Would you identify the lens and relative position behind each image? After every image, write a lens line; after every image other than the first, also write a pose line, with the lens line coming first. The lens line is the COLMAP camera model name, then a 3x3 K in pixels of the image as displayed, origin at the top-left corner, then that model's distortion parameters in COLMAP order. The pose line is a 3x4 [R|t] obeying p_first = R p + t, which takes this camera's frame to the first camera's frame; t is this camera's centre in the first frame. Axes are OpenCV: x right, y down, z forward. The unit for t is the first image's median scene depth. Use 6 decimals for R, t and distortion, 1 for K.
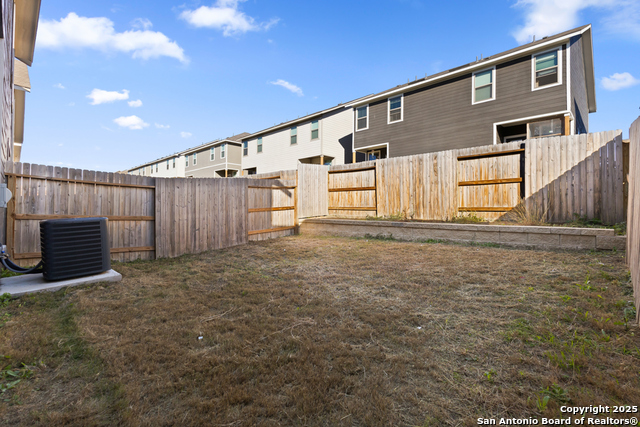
lens RADIAL K [[294.8, 0, 318.6], [0, 294.8, 213.0], [0, 0, 1]] dist [-0.001647, 0.002482]
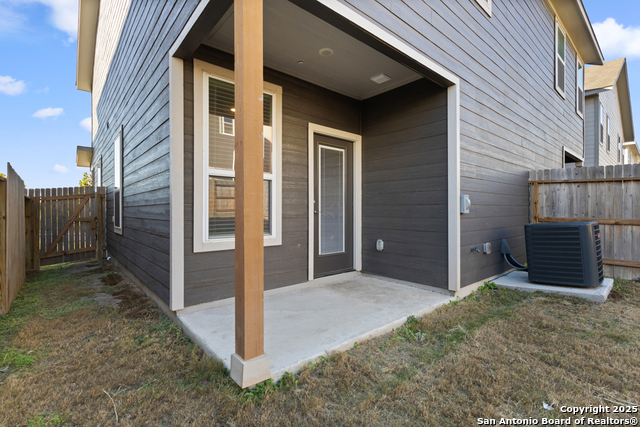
lens RADIAL K [[294.8, 0, 316.9], [0, 294.8, 214.5], [0, 0, 1]] dist [-0.001647, 0.002482]
pose [[-0.094138, -0.001172, -0.995558, 0.157872], [0.002637, 0.999996, -0.001427, -0.006405], [0.995556, -0.002760, -0.094135, 0.278059]]
